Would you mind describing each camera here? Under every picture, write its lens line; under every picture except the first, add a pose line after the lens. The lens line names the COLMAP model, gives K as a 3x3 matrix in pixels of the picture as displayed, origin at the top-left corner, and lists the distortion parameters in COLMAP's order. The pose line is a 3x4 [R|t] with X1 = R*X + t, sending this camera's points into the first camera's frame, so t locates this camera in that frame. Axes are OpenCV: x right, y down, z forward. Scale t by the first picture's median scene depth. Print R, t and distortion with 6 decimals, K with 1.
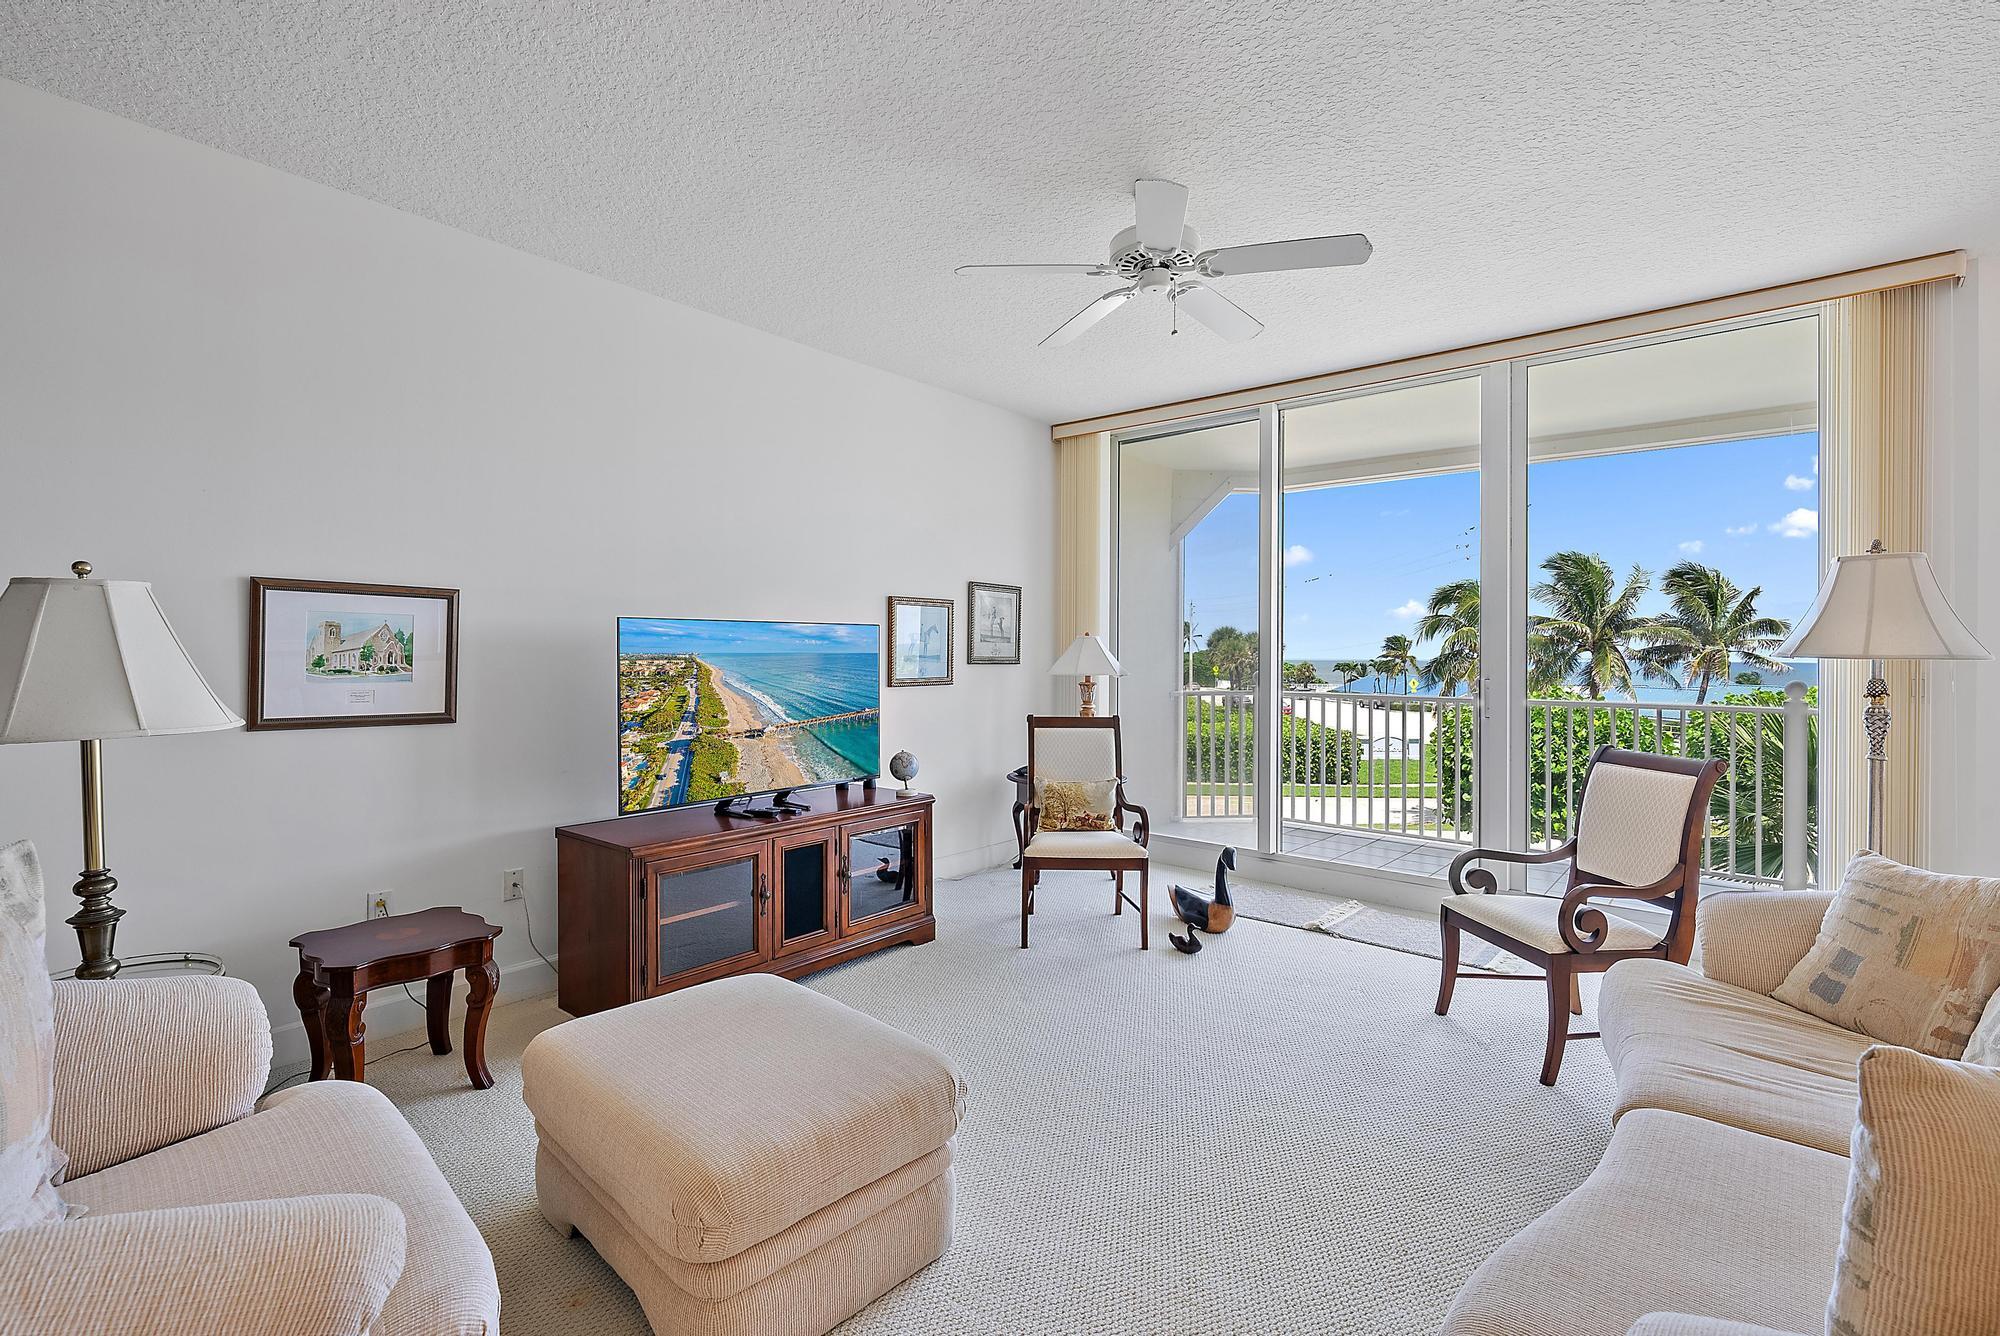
lens RADIAL K [[891.5, 0, 1004.7], [0, 891.5, 659.8], [0, 0, 1]] dist [-0.000718, 0.000106]
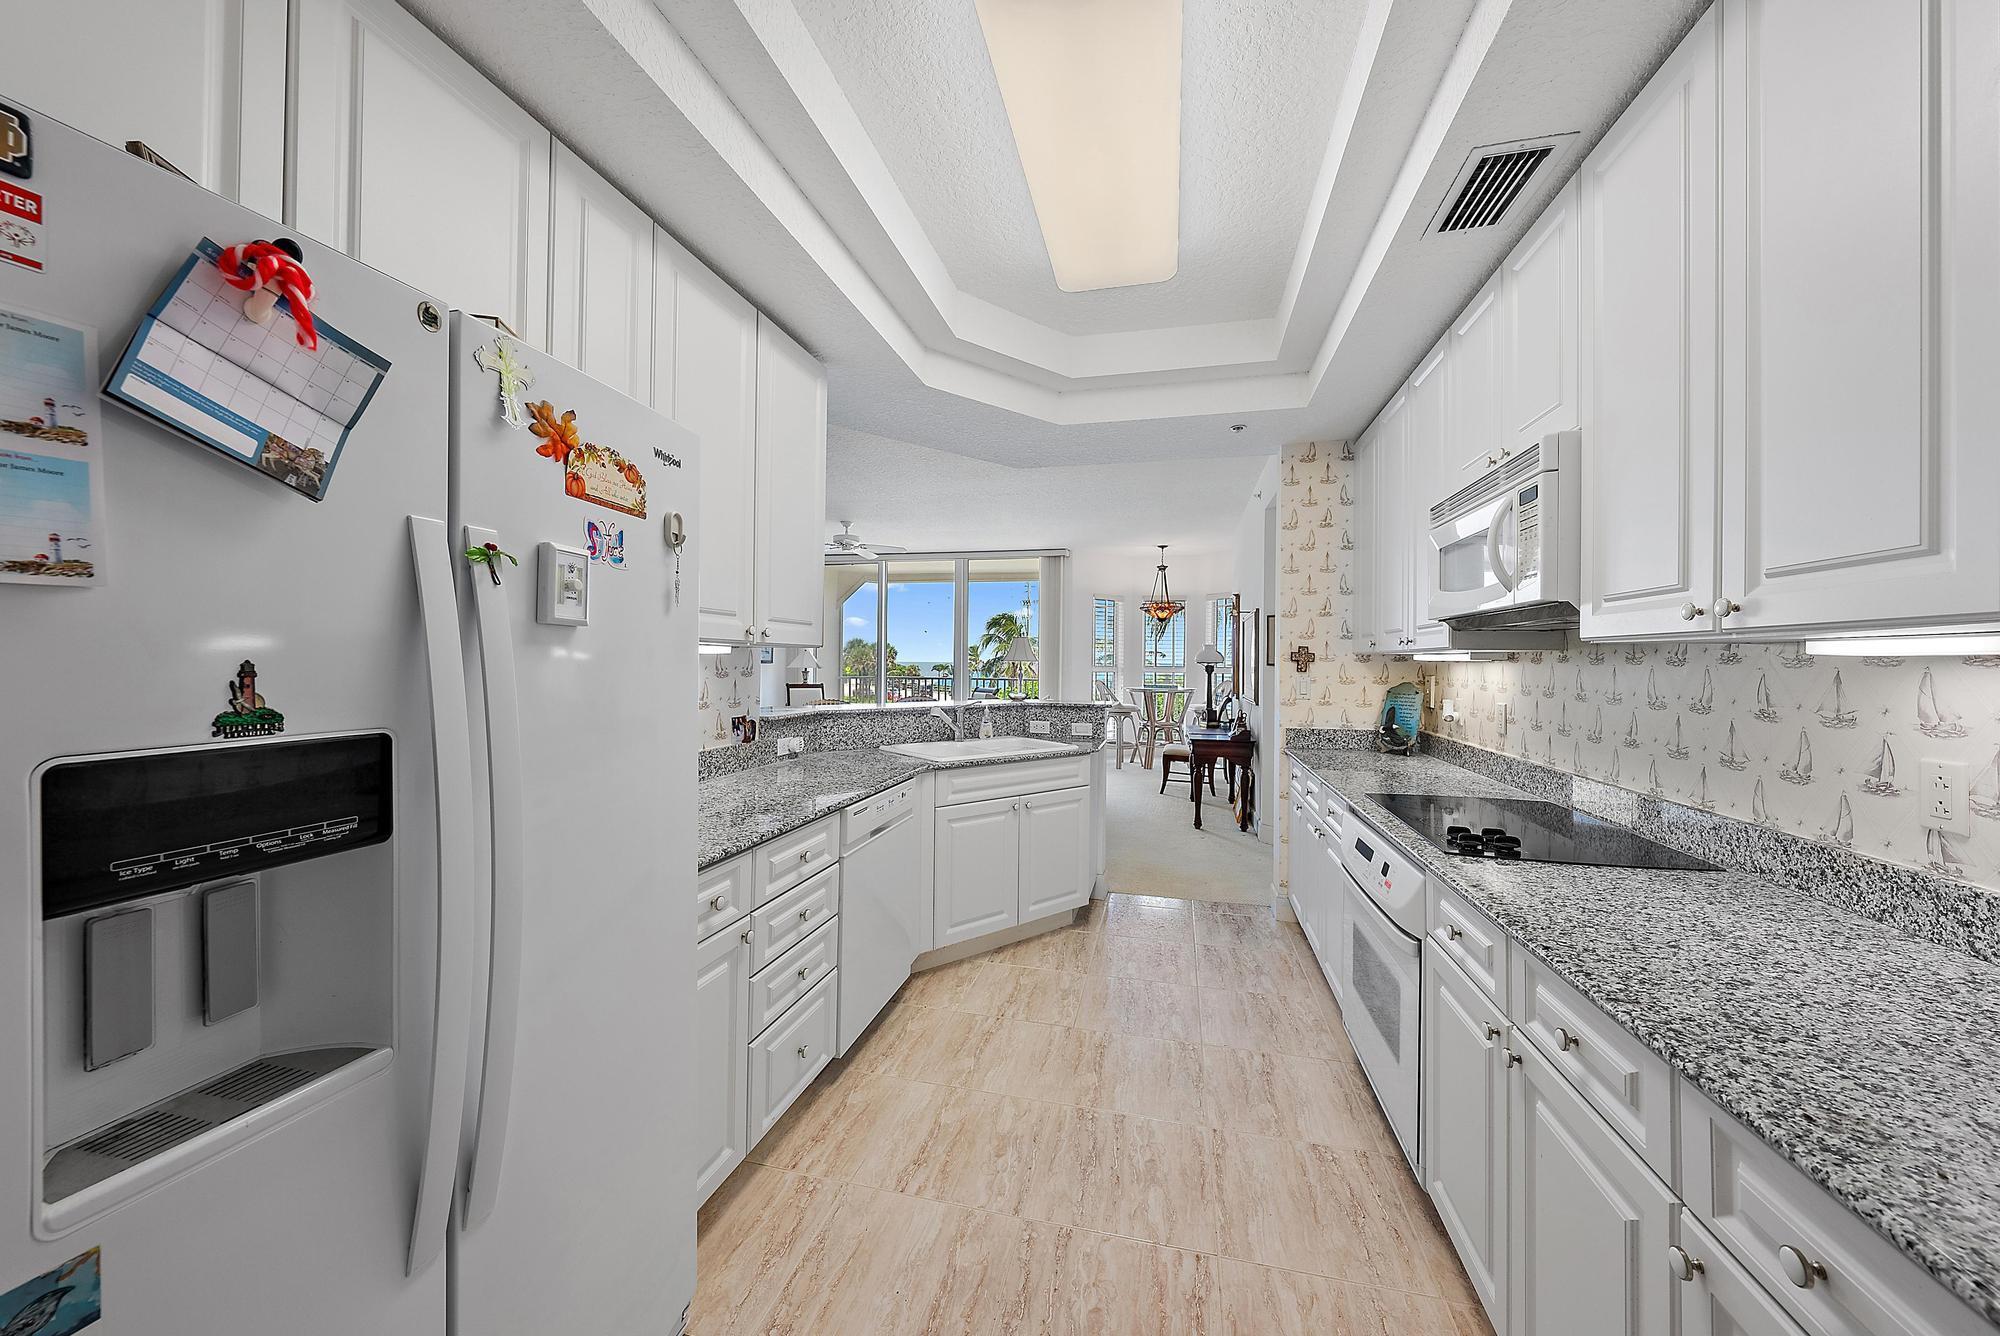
lens RADIAL K [[713.1, 0, 1000.0], [0, 713.1, 668.0], [0, 0, 1]] dist [-0.001281, -0.000042]
pose [[0.902654, -0.001858, 0.430362, -0.245556], [-0.001508, 0.999971, 0.007481, 0.002668], [-0.430364, -0.007401, 0.902625, -0.892611]]
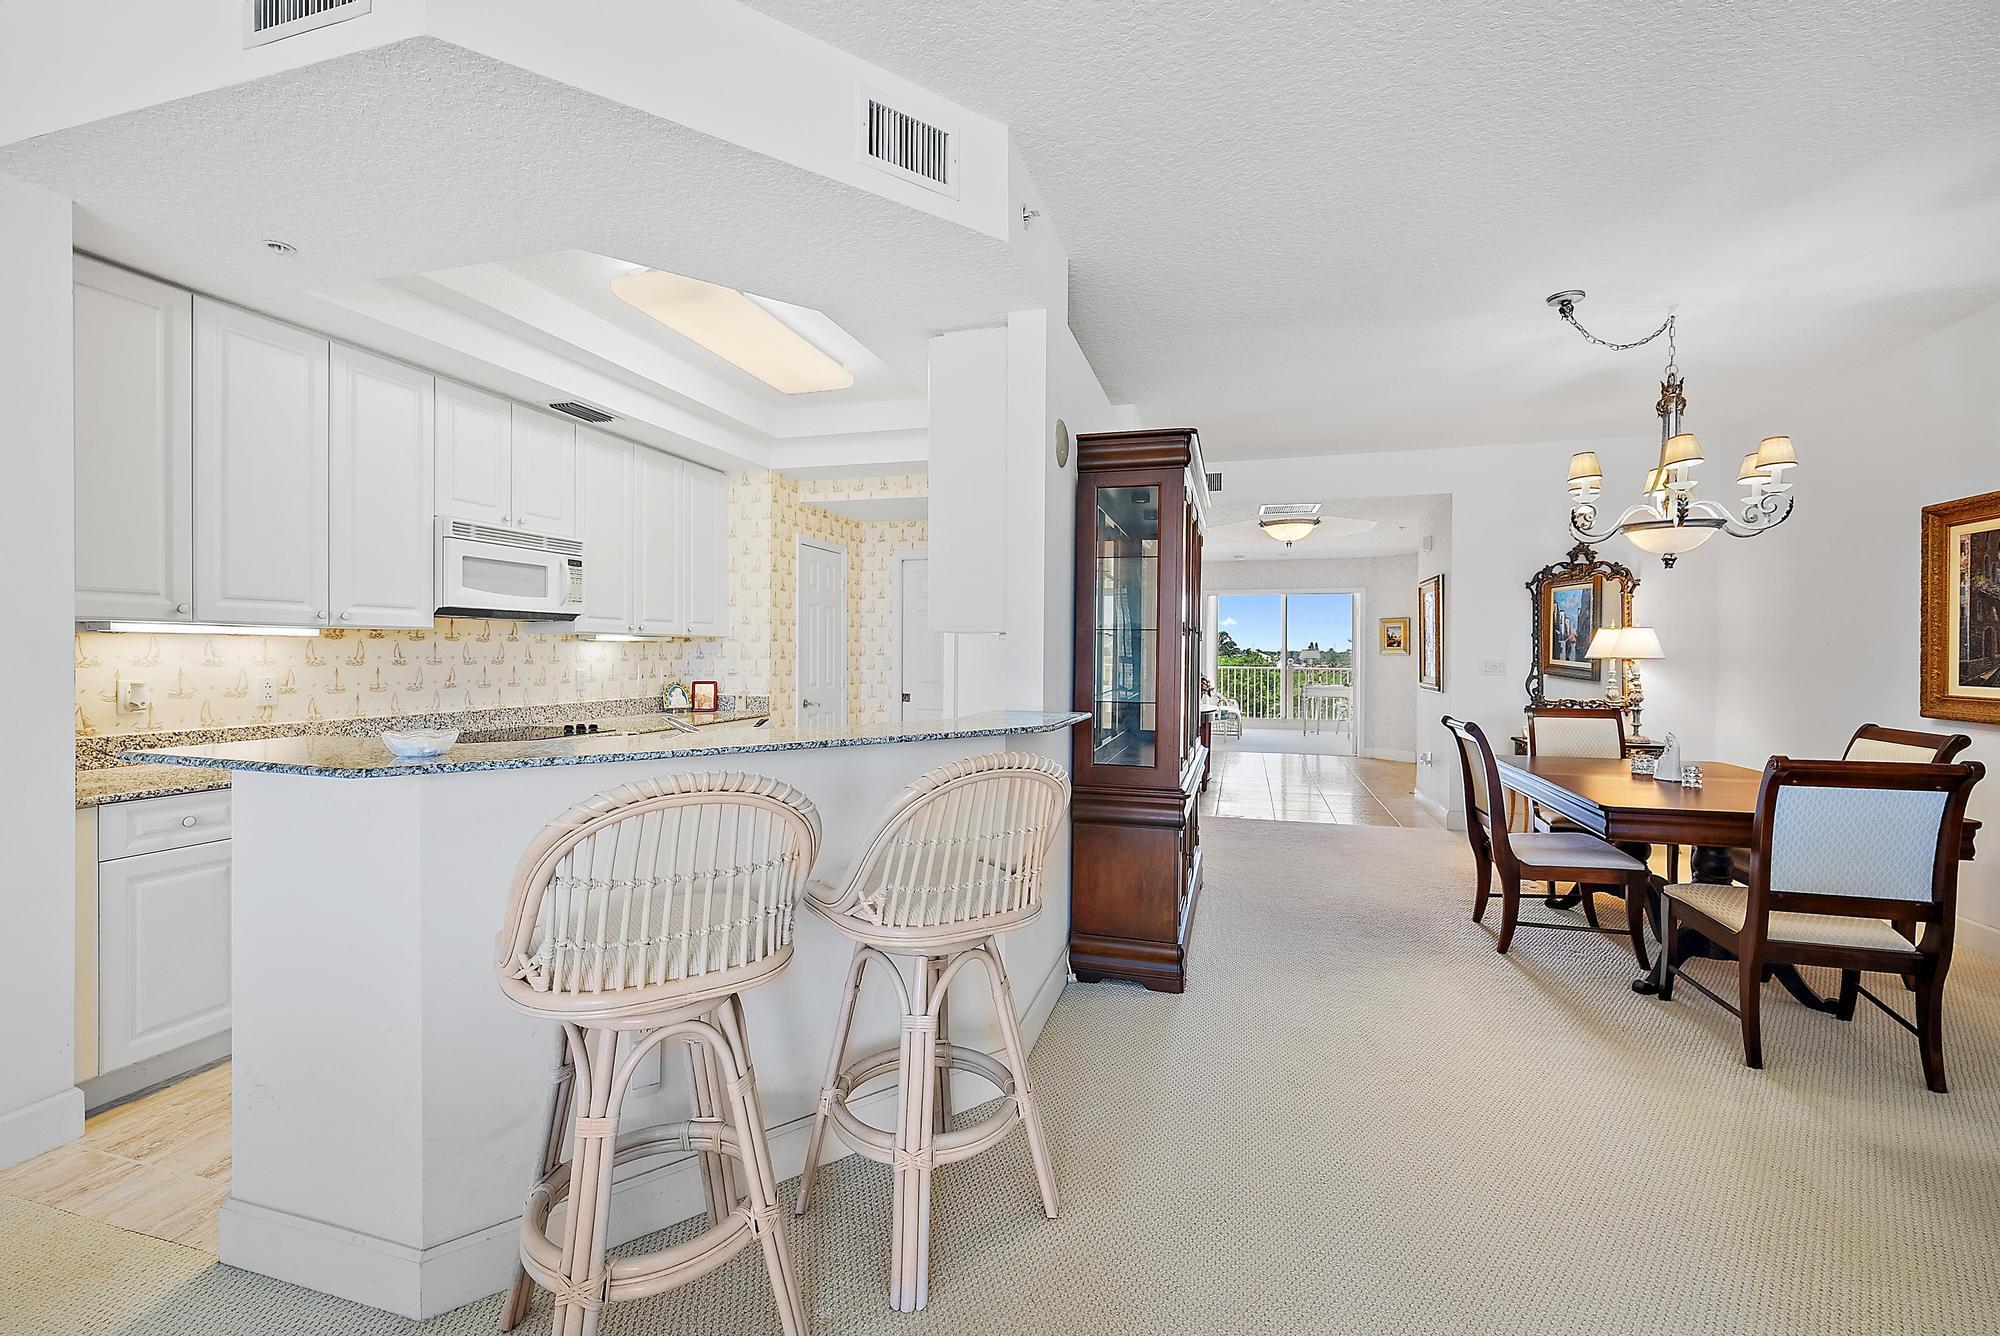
lens RADIAL K [[823.0, 0, 1002.8], [0, 823.0, 661.4], [0, 0, 1]] dist [-0.001489, -0.000225]
pose [[-0.919101, -0.007194, -0.393957, 0.036134], [-0.014260, 0.999786, 0.015010, 0.003492], [0.393765, 0.019414, -0.919006, 0.166963]]
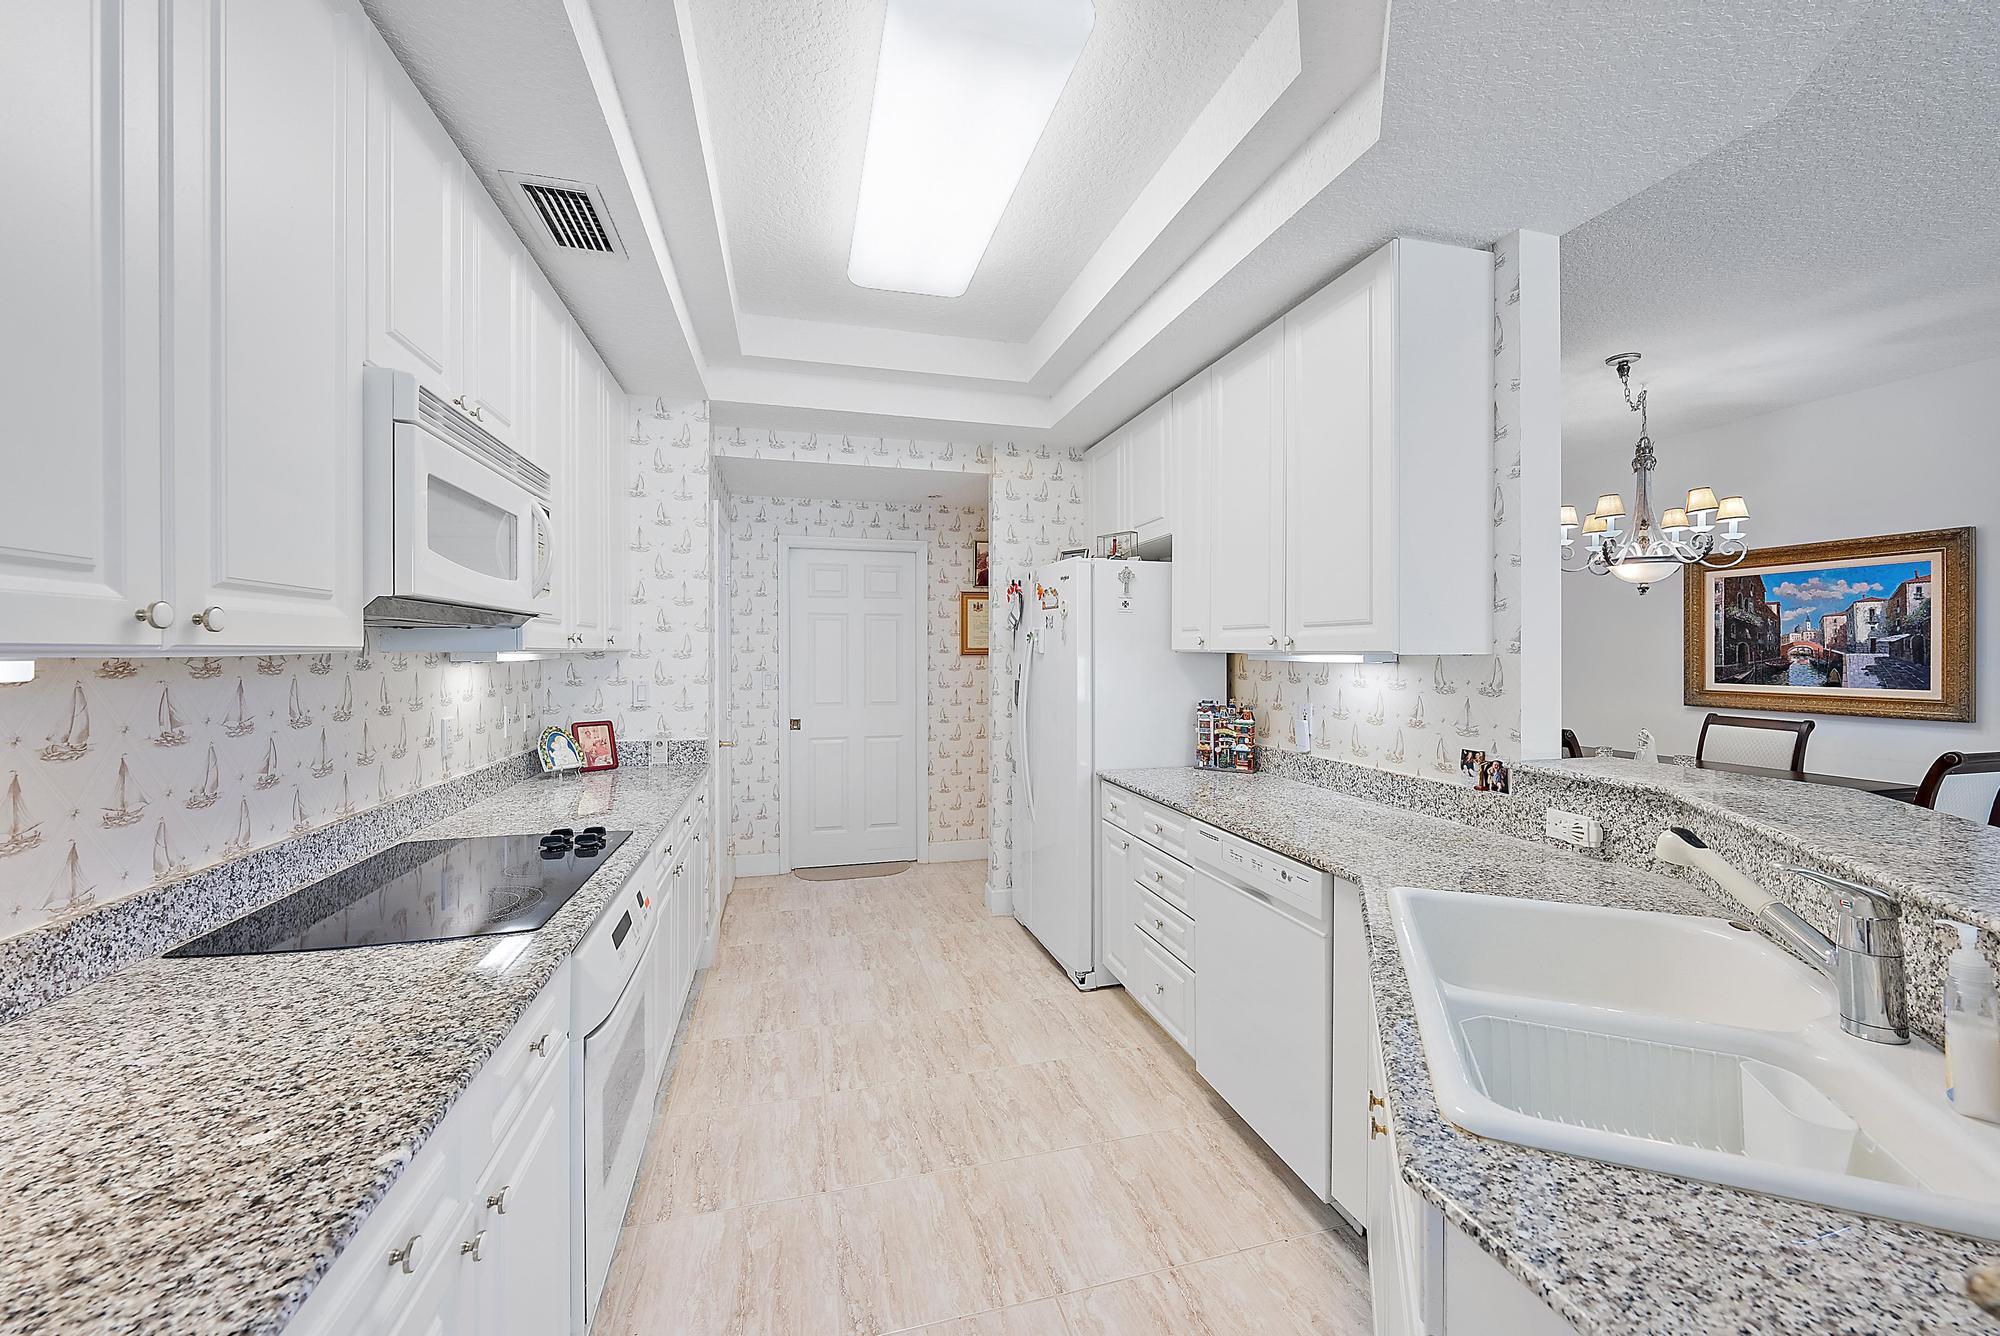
lens RADIAL K [[768.7, 0, 1011.6], [0, 768.7, 660.7], [0, 0, 1]] dist [-0.000809, -0.000115]
pose [[-0.578098, 0.003597, -0.815959, 0.274364], [-0.007234, 0.999928, 0.009534, -0.006945], [0.815935, 0.011414, -0.578031, -0.309603]]
